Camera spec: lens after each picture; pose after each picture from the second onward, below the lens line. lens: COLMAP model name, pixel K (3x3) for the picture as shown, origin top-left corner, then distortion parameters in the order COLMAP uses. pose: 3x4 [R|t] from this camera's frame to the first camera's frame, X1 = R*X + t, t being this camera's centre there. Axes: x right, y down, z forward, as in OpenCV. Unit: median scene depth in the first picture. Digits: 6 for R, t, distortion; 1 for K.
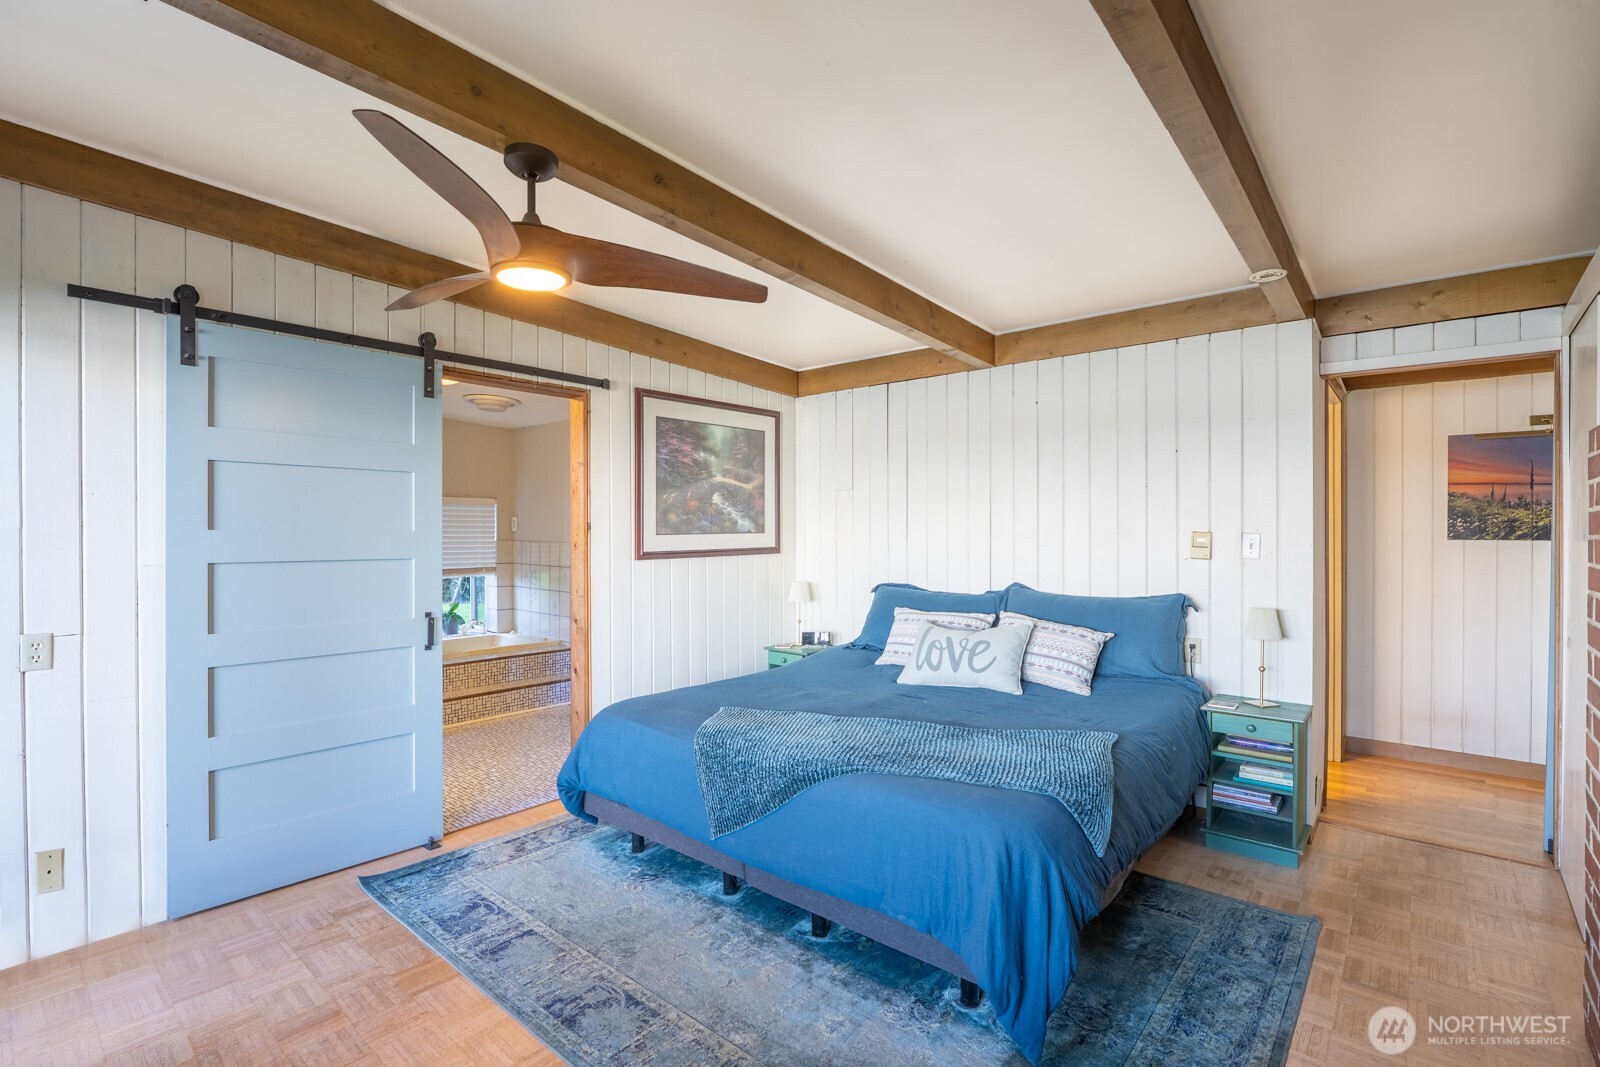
lens RADIAL K [[727.6, 0, 797.7], [0, 727.6, 535.0], [0, 0, 1]] dist [-0.022210, 0.001426]
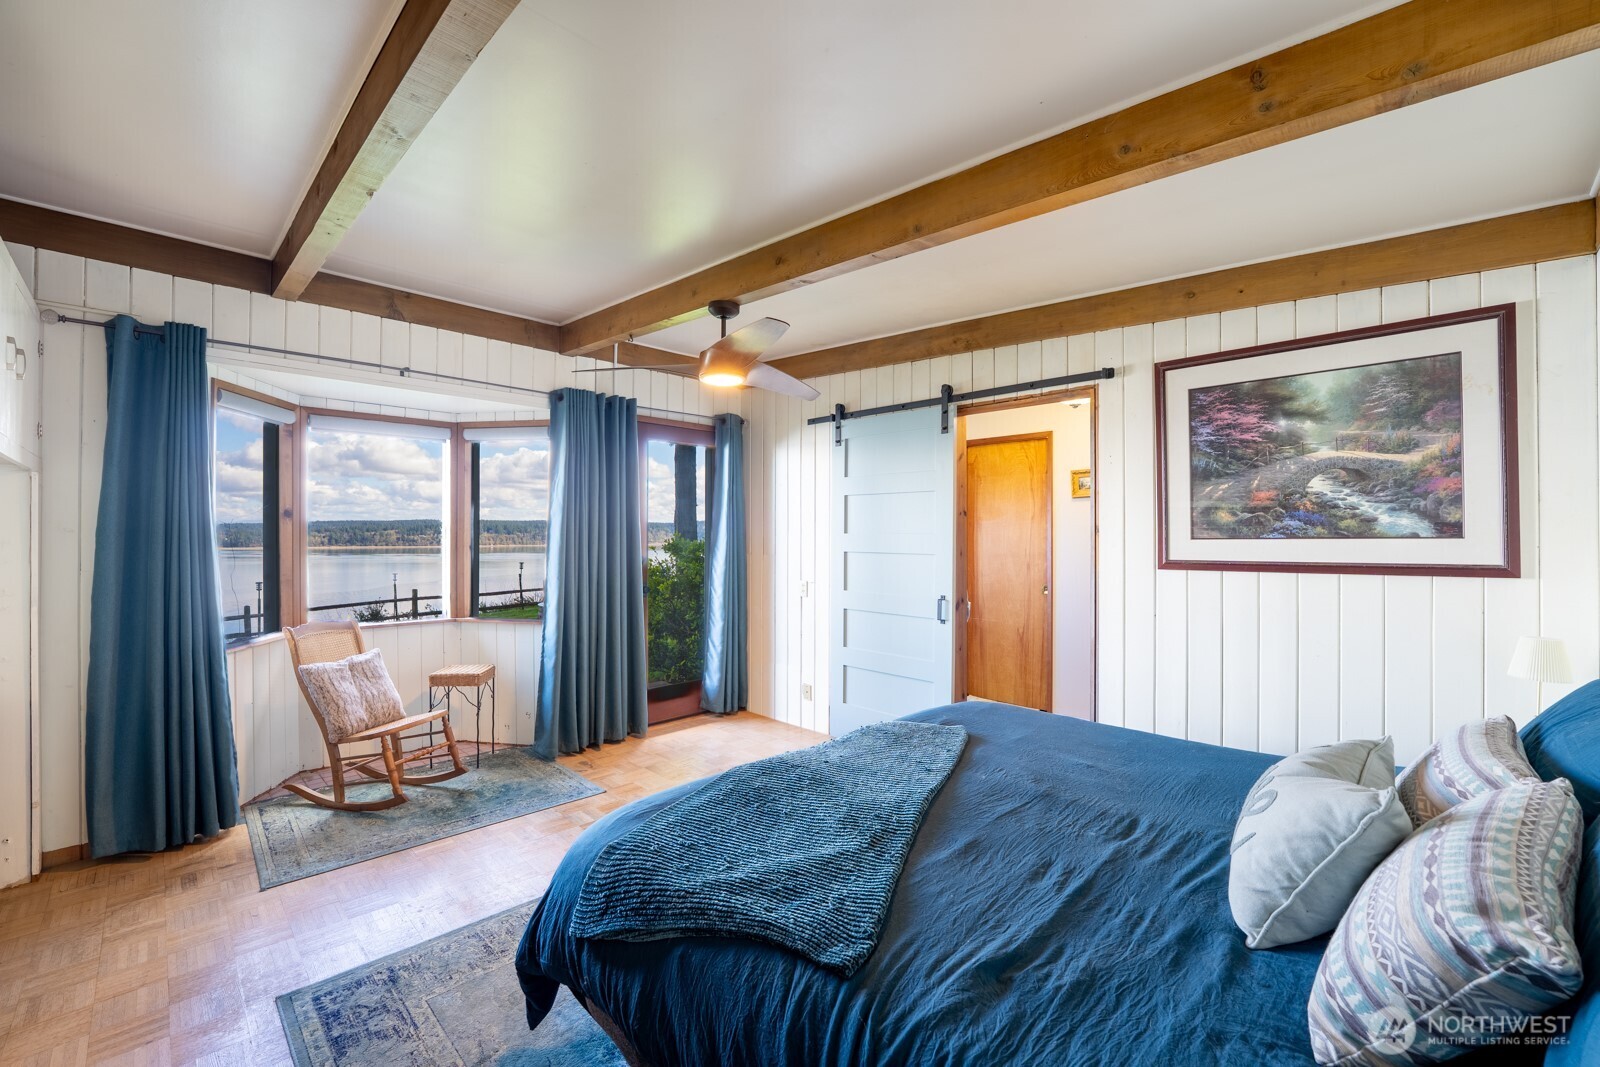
lens RADIAL K [[649.9, 0, 806.2], [0, 649.9, 530.0], [0, 0, 1]] dist [-0.015545, -0.000109]
pose [[-0.052144, -0.002274, -0.998637, 0.517925], [-0.003361, 0.999992, -0.002101, -0.007282], [0.998634, 0.003247, -0.052152, 0.606223]]
